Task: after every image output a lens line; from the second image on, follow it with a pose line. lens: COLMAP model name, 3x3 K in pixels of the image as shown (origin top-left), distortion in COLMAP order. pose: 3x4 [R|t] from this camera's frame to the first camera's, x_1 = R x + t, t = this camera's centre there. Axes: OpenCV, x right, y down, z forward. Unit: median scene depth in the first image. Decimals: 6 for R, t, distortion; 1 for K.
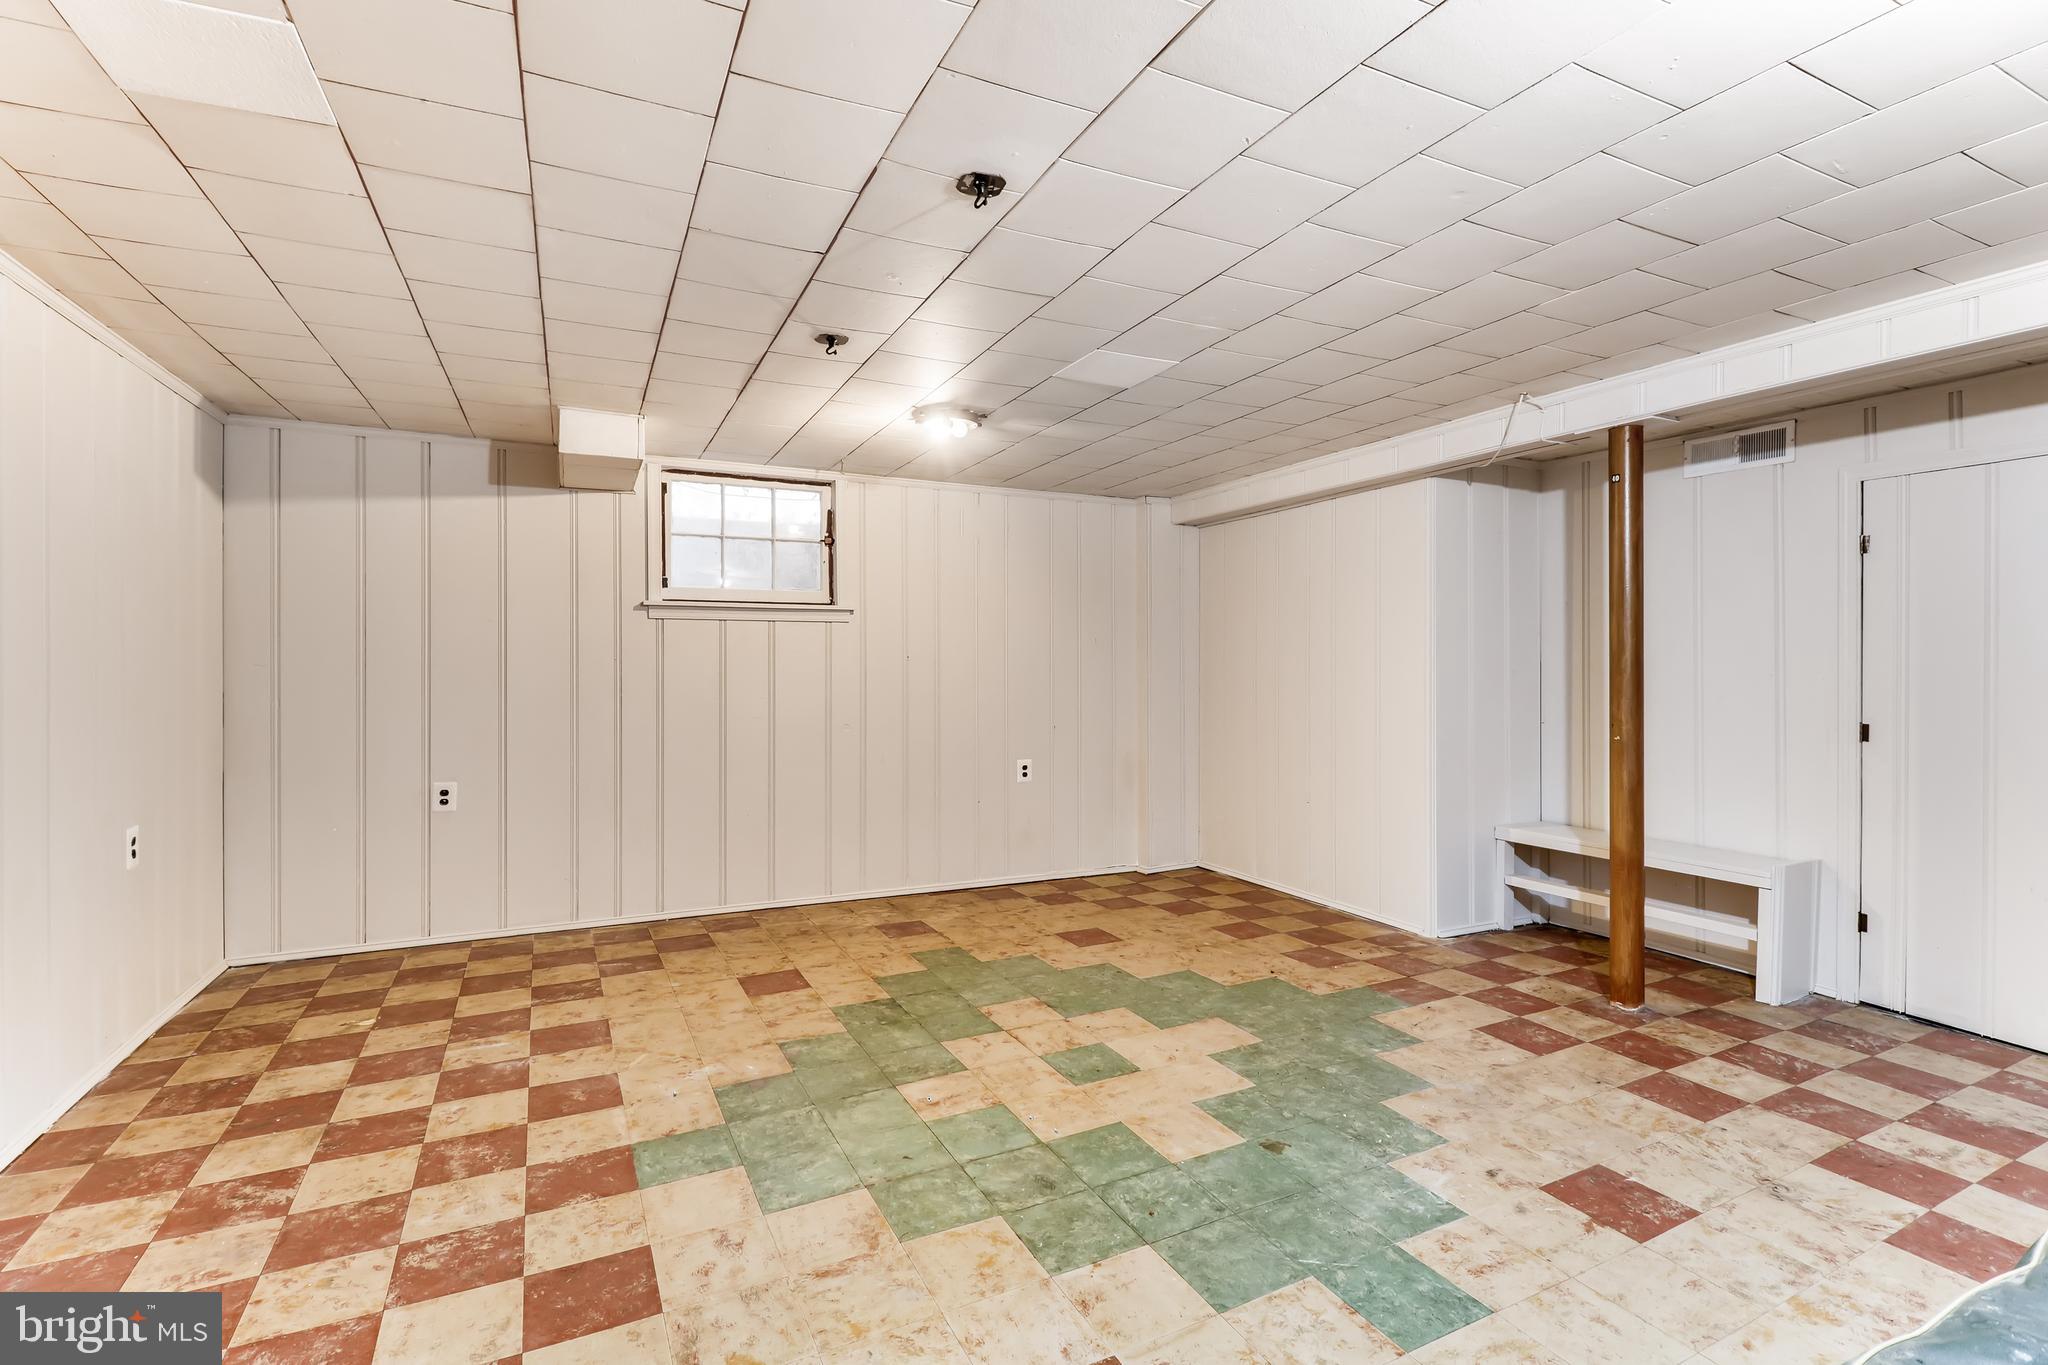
lens RADIAL K [[933.7, 0, 1023.6], [0, 933.7, 670.4], [0, 0, 1]] dist [0.023717, -0.015970]
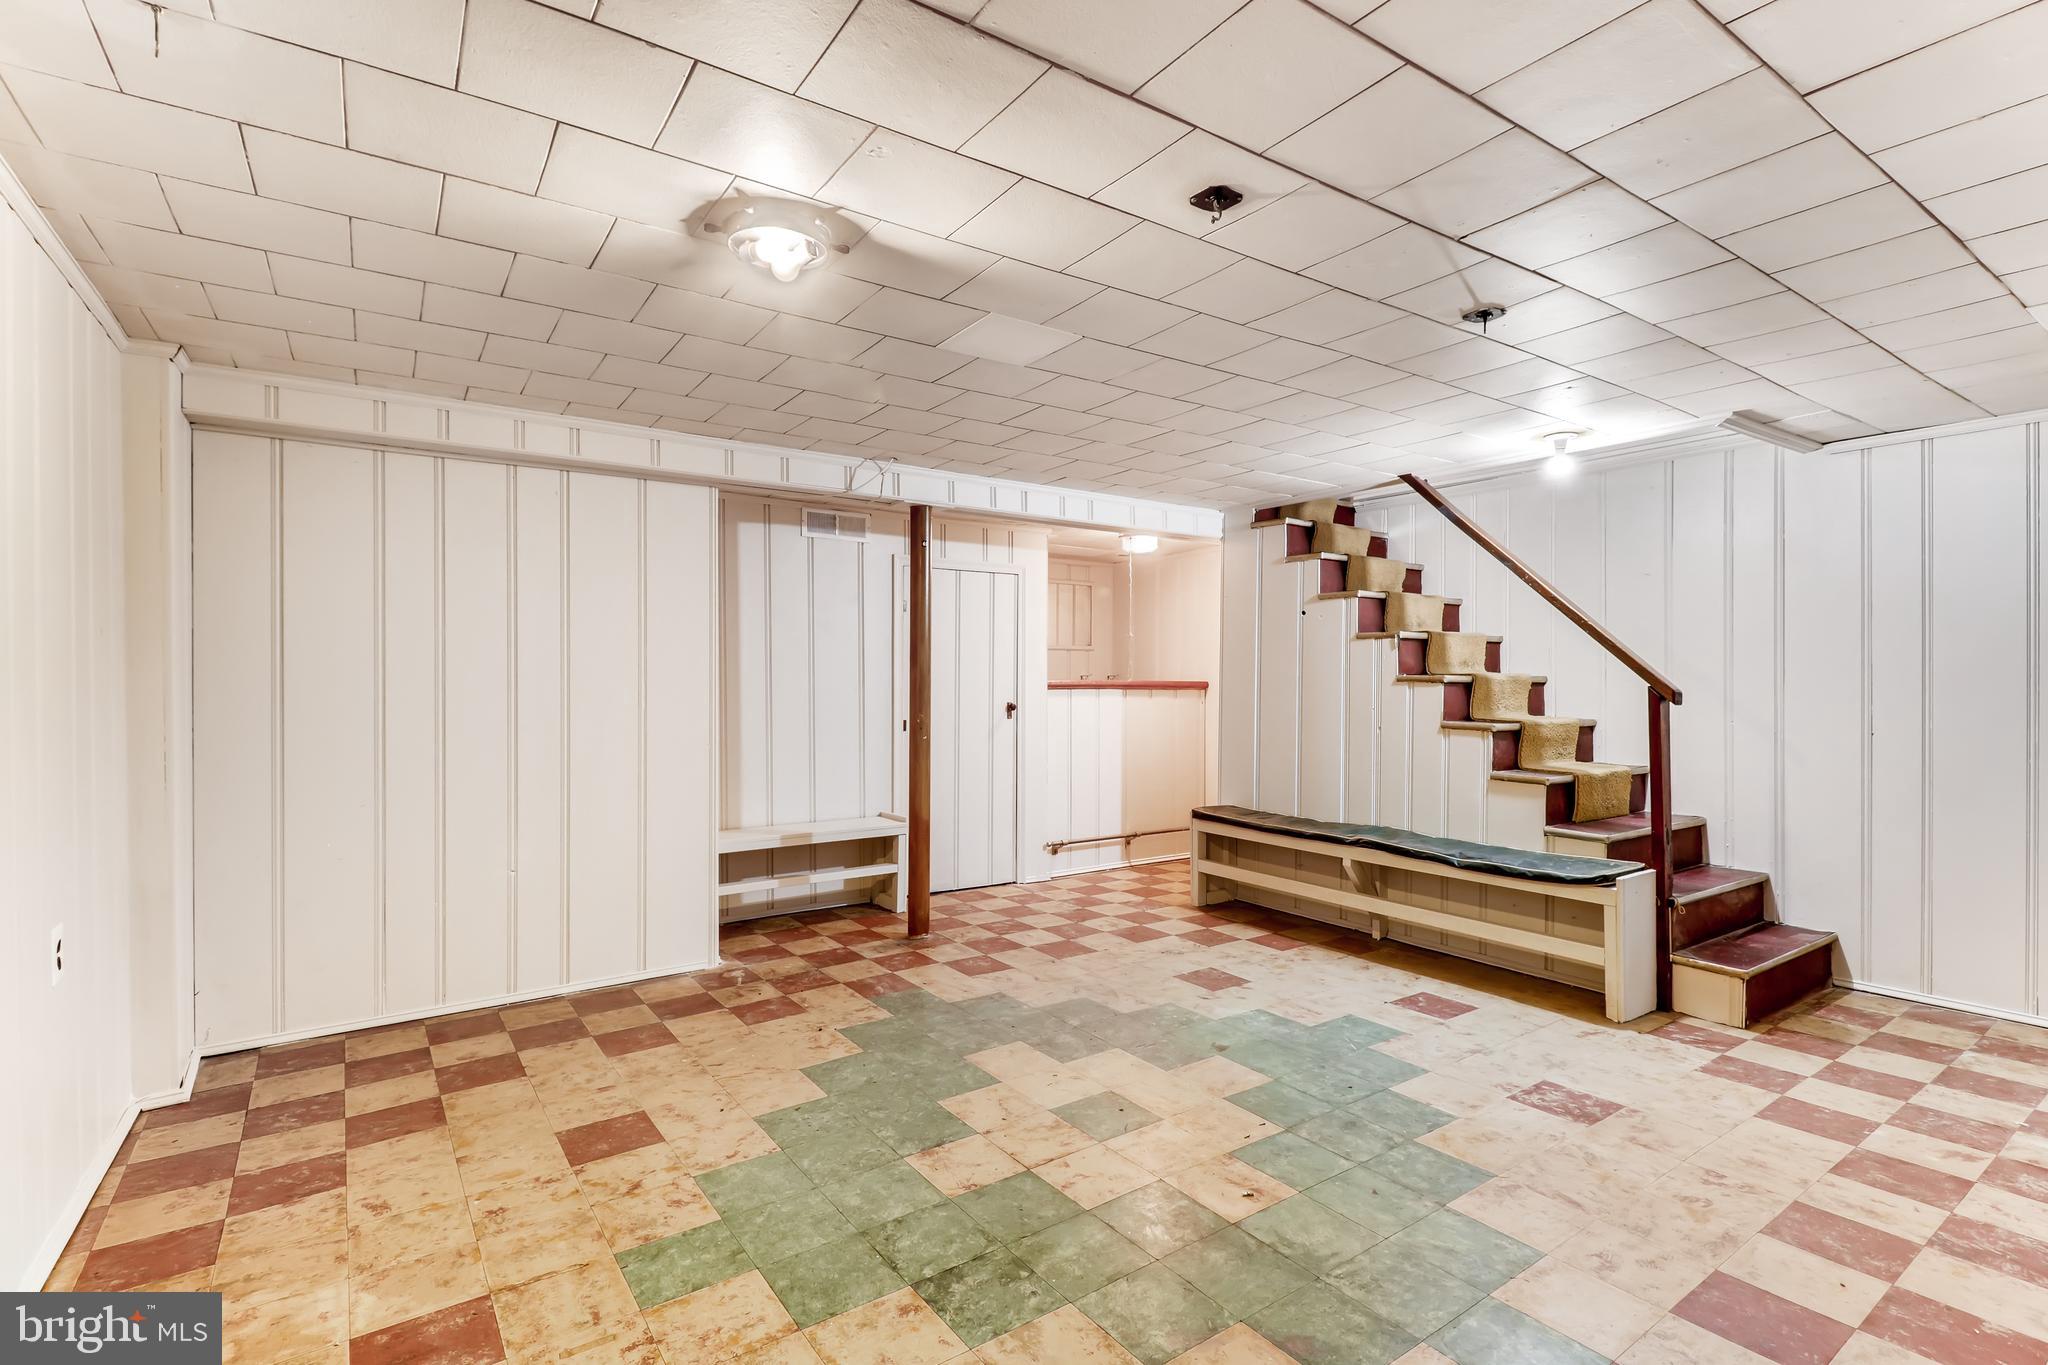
lens RADIAL K [[933.7, 0, 1023.6], [0, 933.7, 670.4], [0, 0, 1]] dist [0.023717, -0.015970]
pose [[-0.128710, 0.009351, 0.991638, -0.793821], [0.005933, 0.999945, -0.008659, -0.017791], [-0.991665, 0.004769, -0.128758, 1.112704]]
